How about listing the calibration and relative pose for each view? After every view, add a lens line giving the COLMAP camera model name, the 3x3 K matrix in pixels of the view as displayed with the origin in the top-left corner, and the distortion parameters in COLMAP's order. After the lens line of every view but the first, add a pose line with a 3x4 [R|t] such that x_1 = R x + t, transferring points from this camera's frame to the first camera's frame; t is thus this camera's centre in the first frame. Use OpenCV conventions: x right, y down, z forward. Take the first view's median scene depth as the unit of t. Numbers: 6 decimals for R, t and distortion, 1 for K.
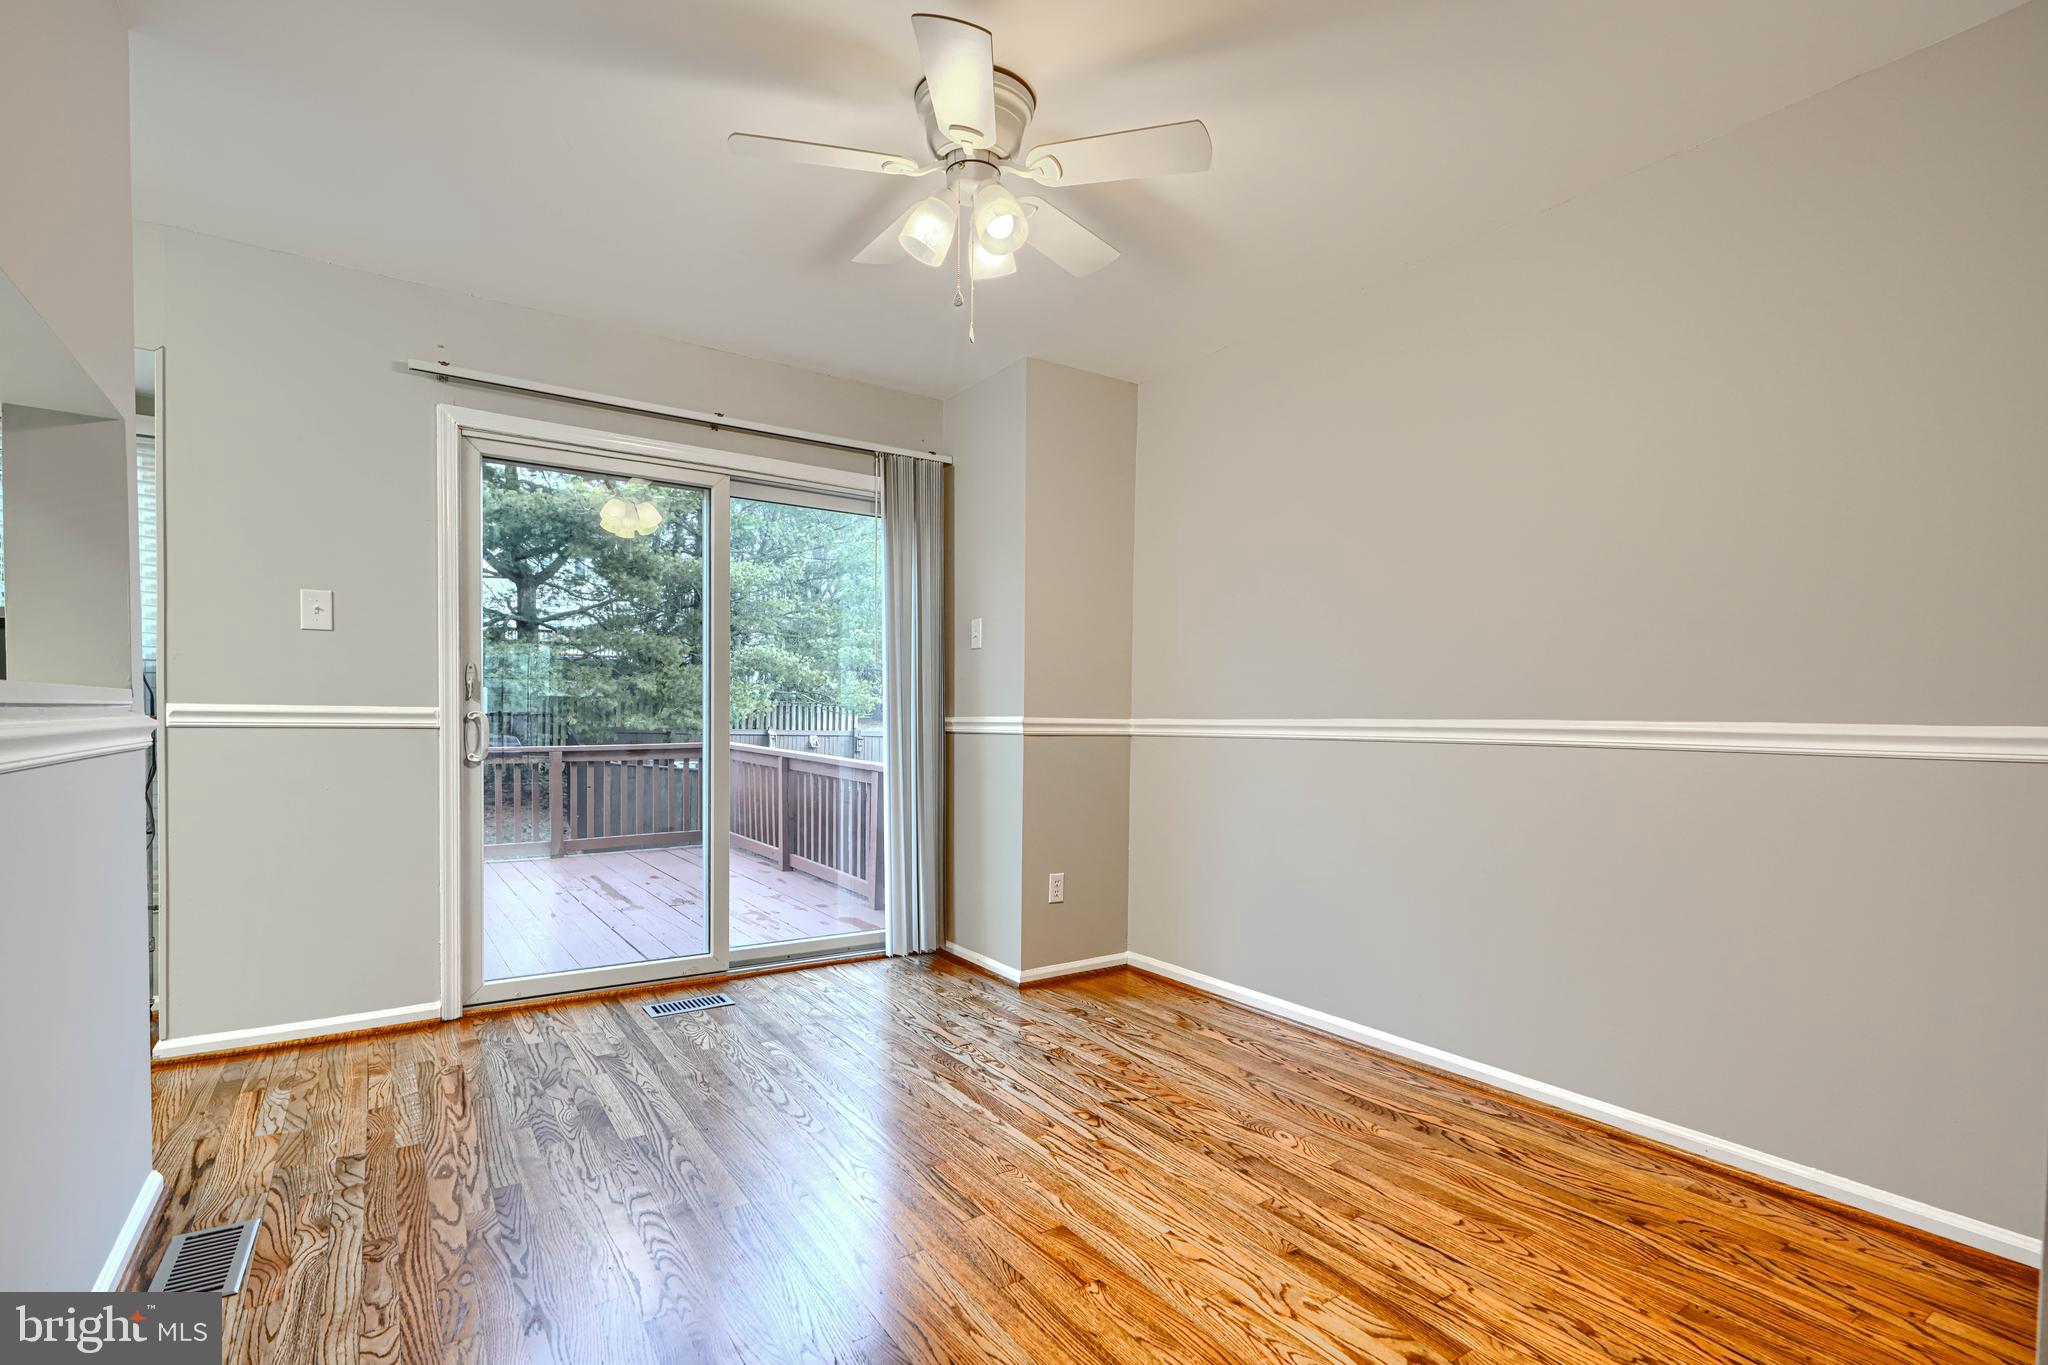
lens RADIAL K [[940.5, 0, 1041.3], [0, 940.5, 737.8], [0, 0, 1]] dist [-0.002201, 0.000243]
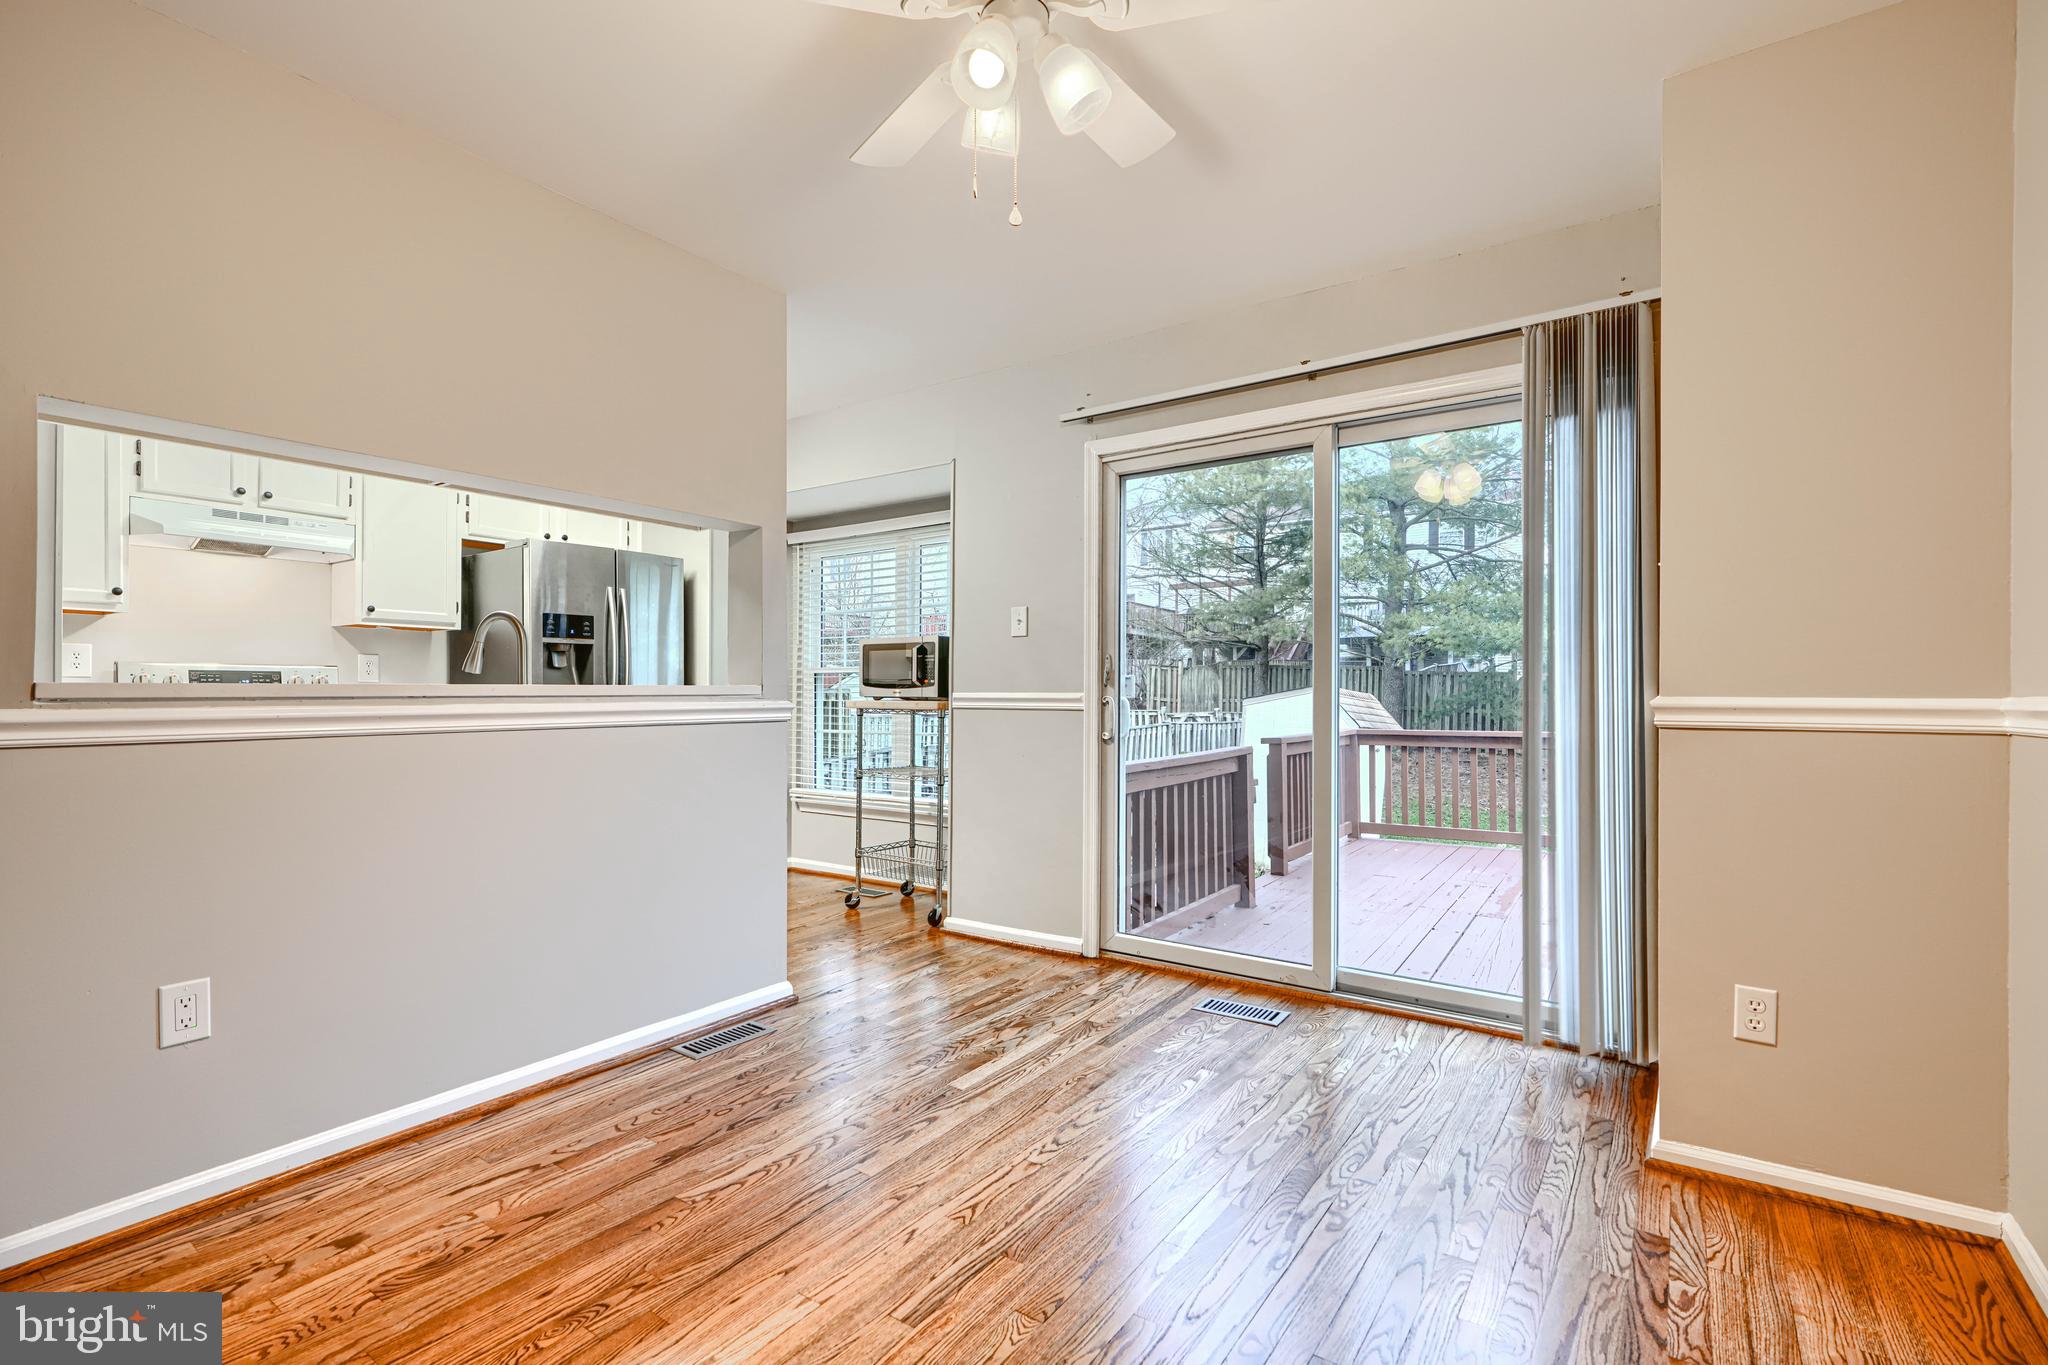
lens RADIAL K [[940.5, 0, 1024.2], [0, 940.5, 684.9], [0, 0, 1]] dist [-0.002201, 0.000243]
pose [[0.343212, -0.020460, -0.939035, 0.427611], [-0.016475, 0.999478, -0.027799, -0.006999], [0.939113, 0.025012, 0.342696, 0.474885]]
